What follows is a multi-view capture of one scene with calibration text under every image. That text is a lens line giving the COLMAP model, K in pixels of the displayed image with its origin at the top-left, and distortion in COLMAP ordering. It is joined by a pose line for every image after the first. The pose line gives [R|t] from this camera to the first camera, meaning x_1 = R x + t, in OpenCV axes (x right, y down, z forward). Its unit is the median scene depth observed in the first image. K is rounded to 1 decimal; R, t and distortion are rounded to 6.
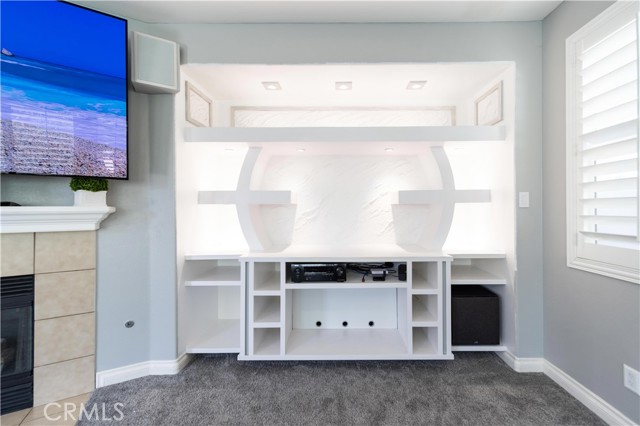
lens RADIAL K [[258.6, 0, 337.1], [0, 258.6, 207.0], [0, 0, 1]] dist [0.002469, 0.000242]
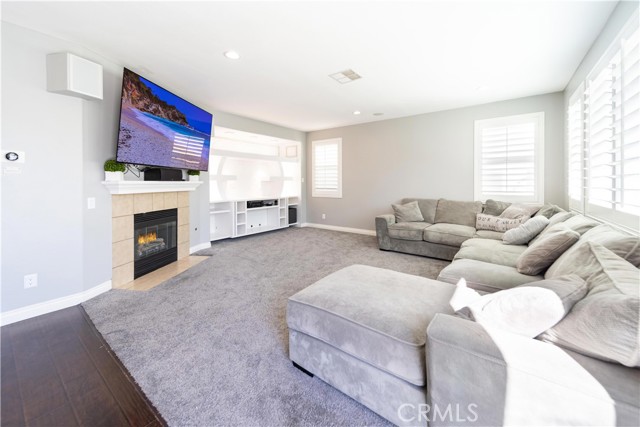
lens RADIAL K [[255.3, 0, 329.6], [0, 255.3, 183.1], [0, 0, 1]] dist [0.024002, 0.000074]
pose [[0.582146, 0.002203, 0.813081, -1.969683], [-0.005208, 0.999986, 0.001020, 0.004993], [-0.813067, -0.004828, 0.582150, -1.392170]]
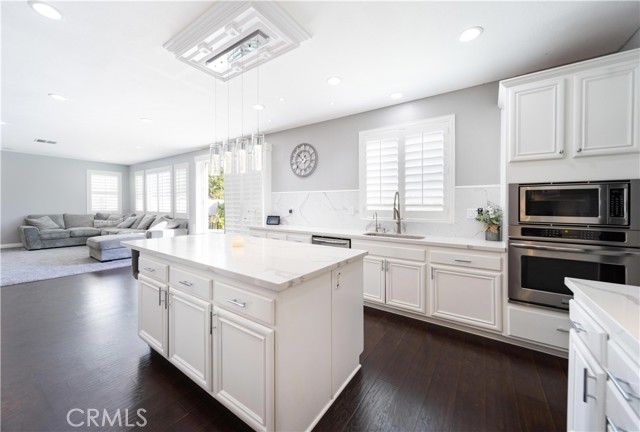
lens RADIAL K [[244.9, 0, 322.6], [0, 244.9, 214.1], [0, 0, 1]] dist [-0.018237, -0.000274]
pose [[-0.833423, -0.023661, 0.552130, -4.714300], [-0.009709, 0.999556, 0.028178, 0.014874], [-0.552551, 0.018124, -0.833282, 0.071219]]
